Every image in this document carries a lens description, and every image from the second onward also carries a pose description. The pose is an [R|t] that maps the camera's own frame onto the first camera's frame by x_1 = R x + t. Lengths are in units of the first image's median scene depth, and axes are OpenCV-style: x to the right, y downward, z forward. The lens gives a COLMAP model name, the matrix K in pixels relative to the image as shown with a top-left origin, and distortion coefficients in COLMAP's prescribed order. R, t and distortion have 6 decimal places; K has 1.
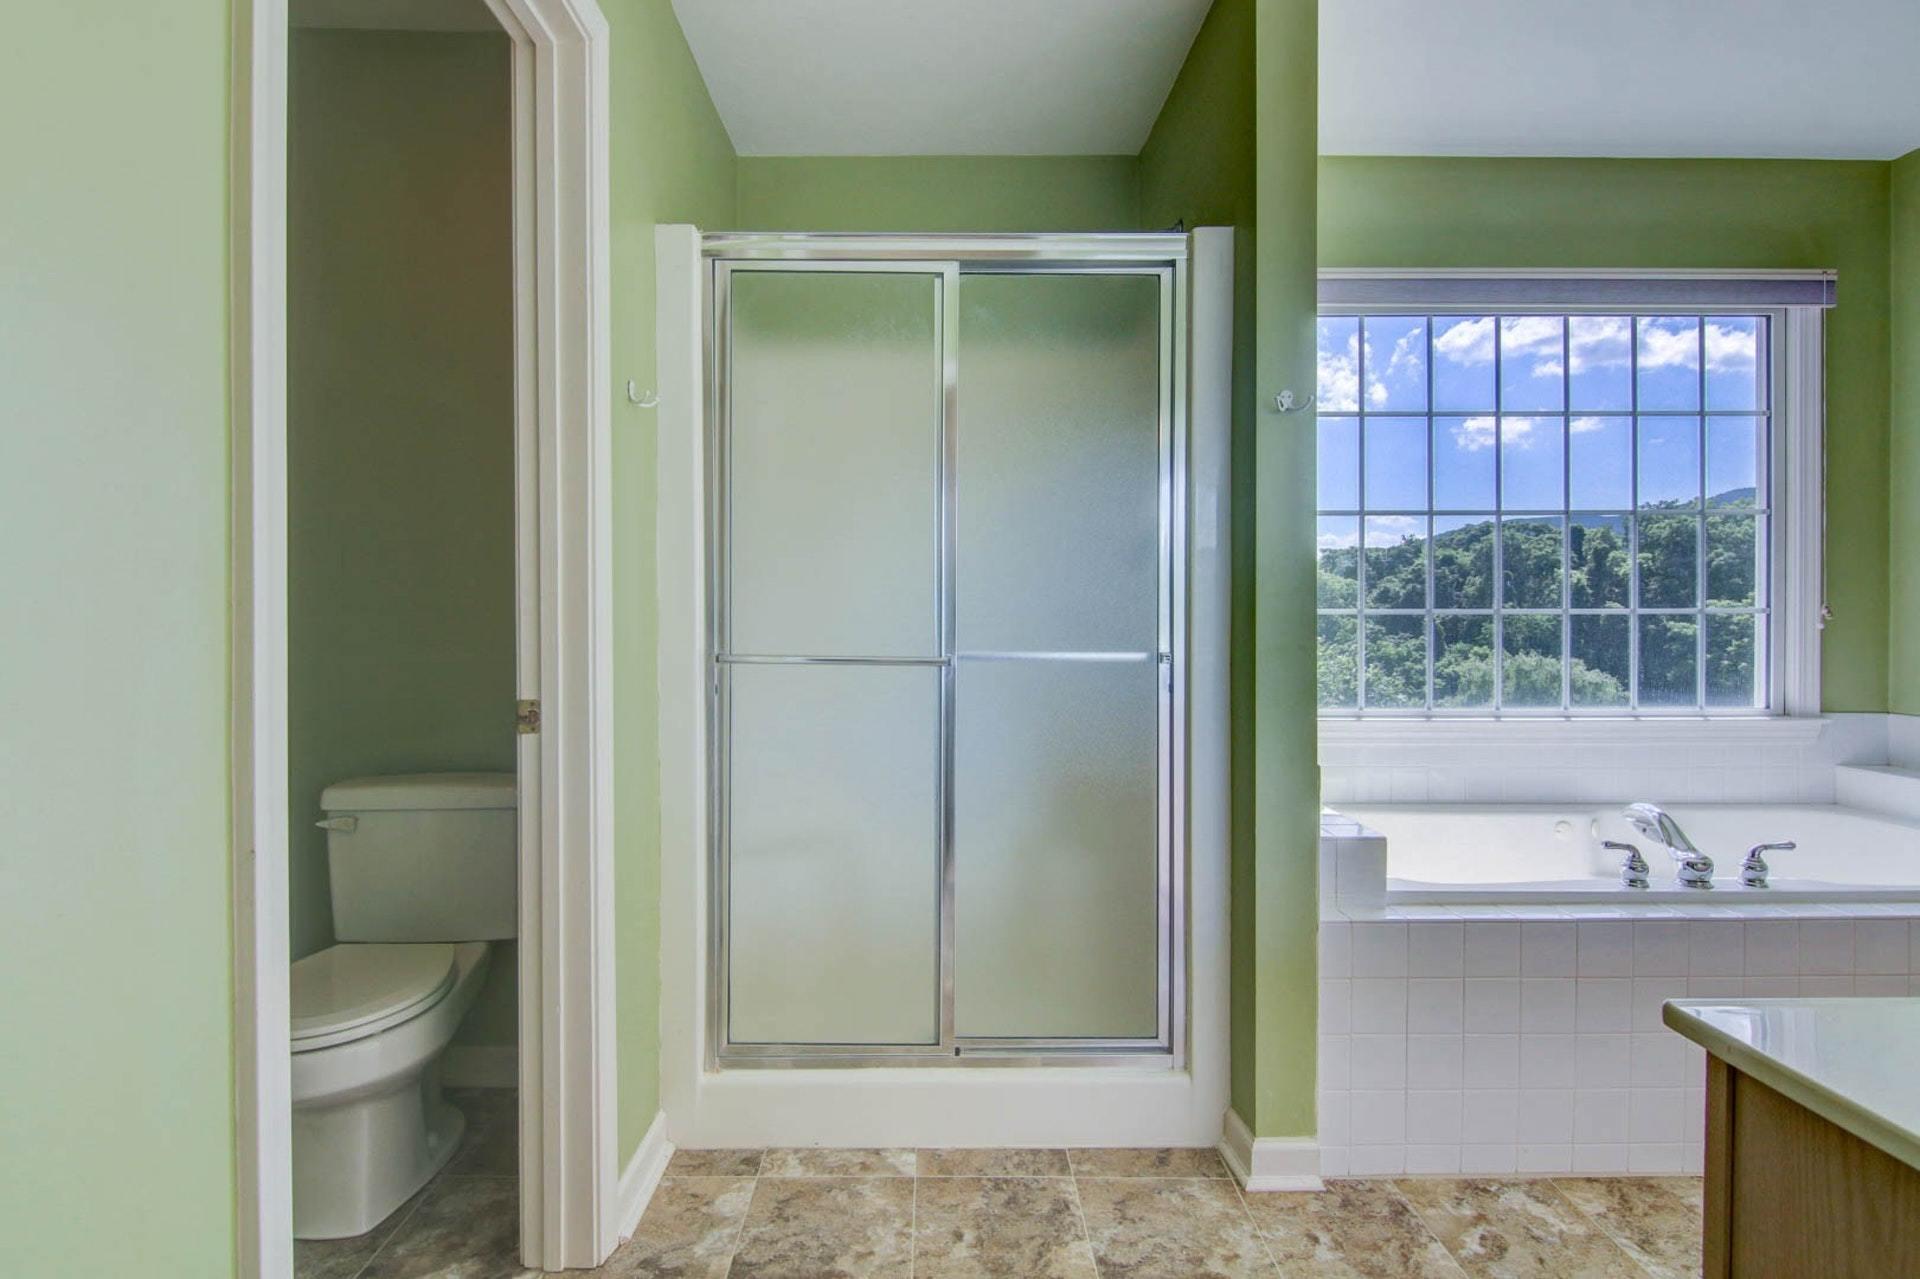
lens RADIAL K [[977.3, 0, 950.5], [0, 977.3, 633.5], [0, 0, 1]] dist [0.003159, -0.010680]
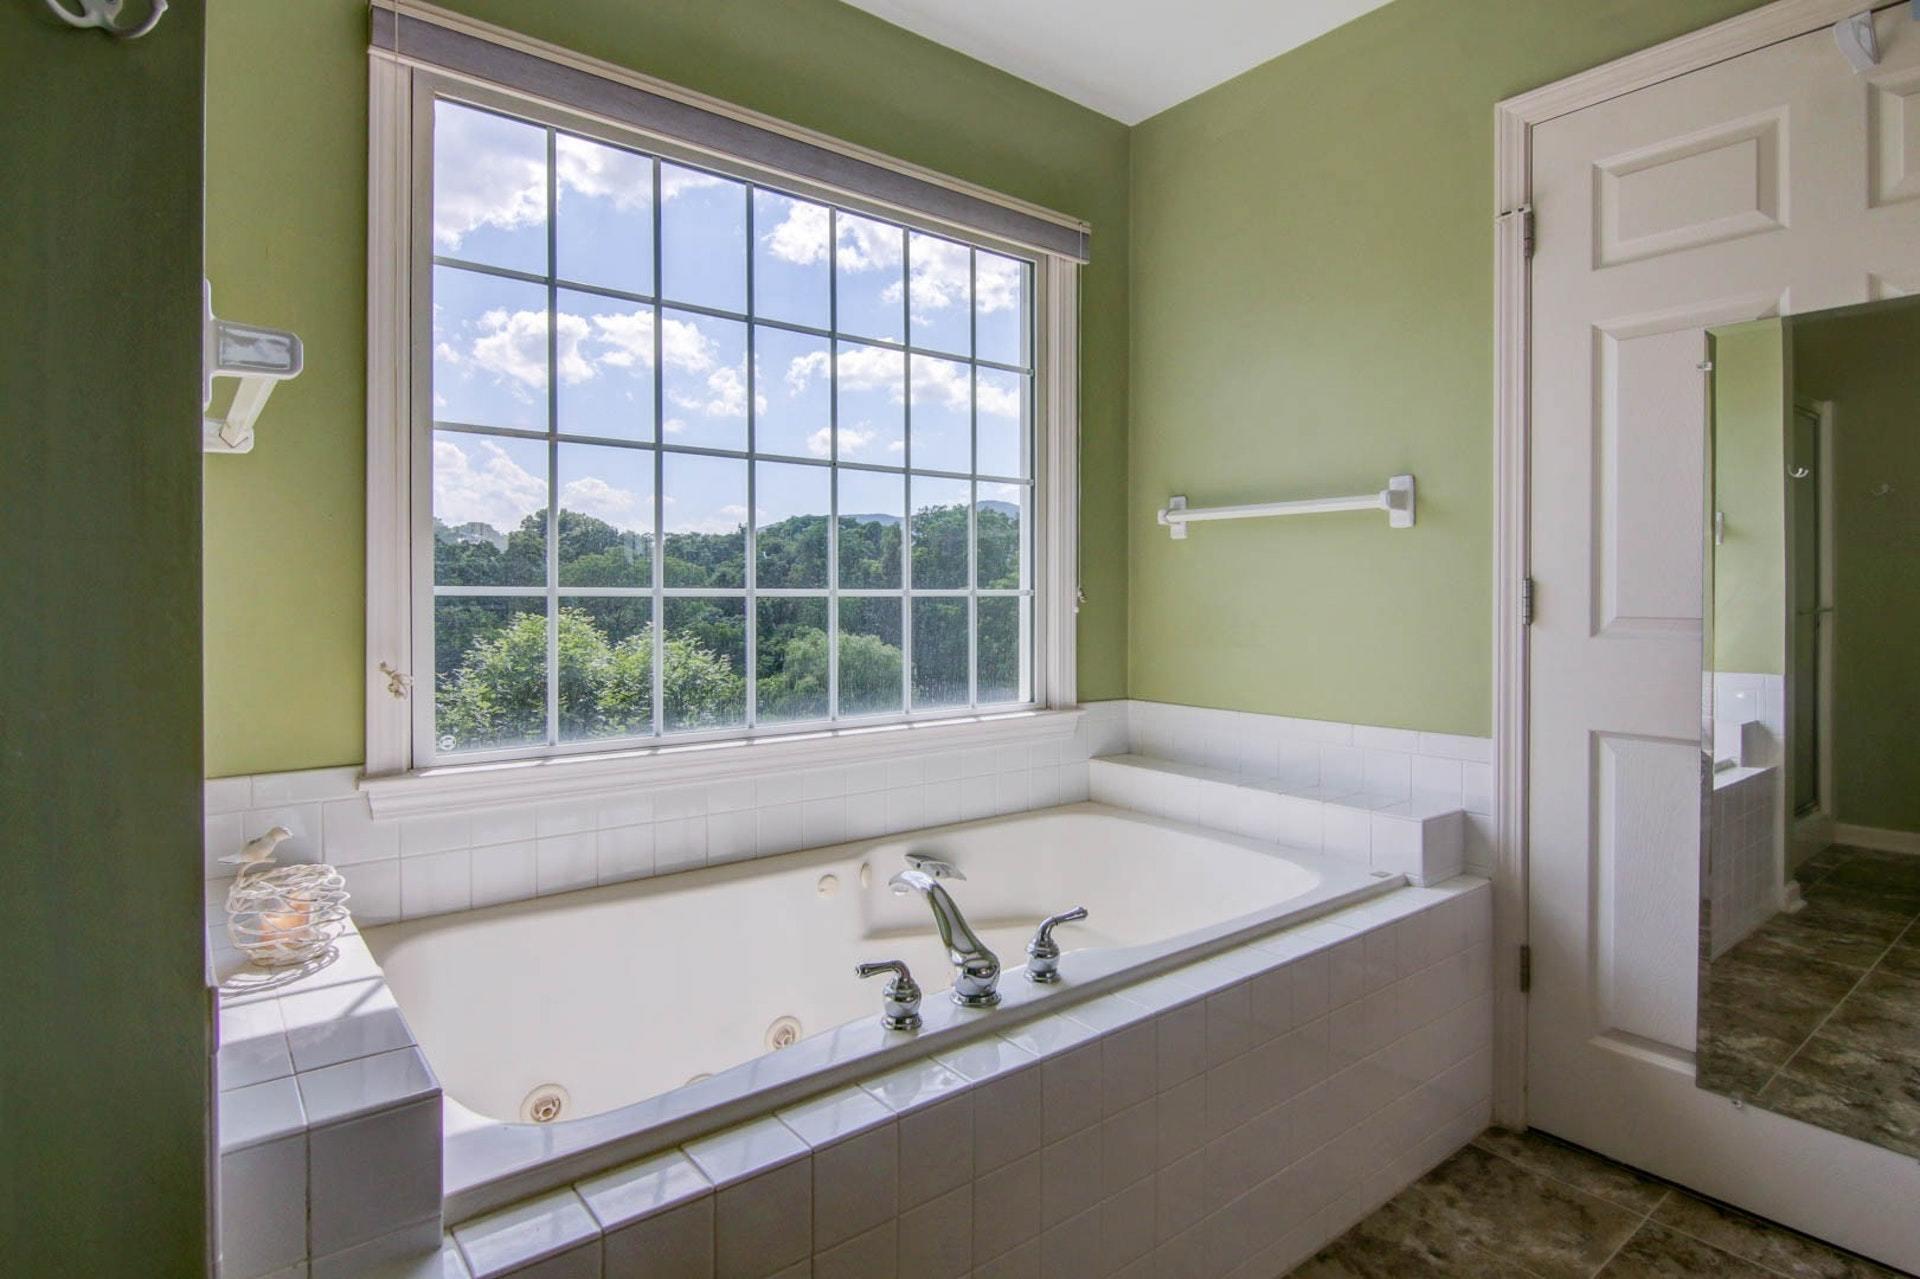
lens RADIAL K [[977.3, 0, 957.9], [0, 977.3, 624.6], [0, 0, 1]] dist [0.003159, -0.010680]
pose [[0.794449, -0.010742, 0.607236, 0.242892], [0.005185, 0.999927, 0.010905, -0.004719], [-0.607309, -0.005515, 0.794446, 0.332776]]
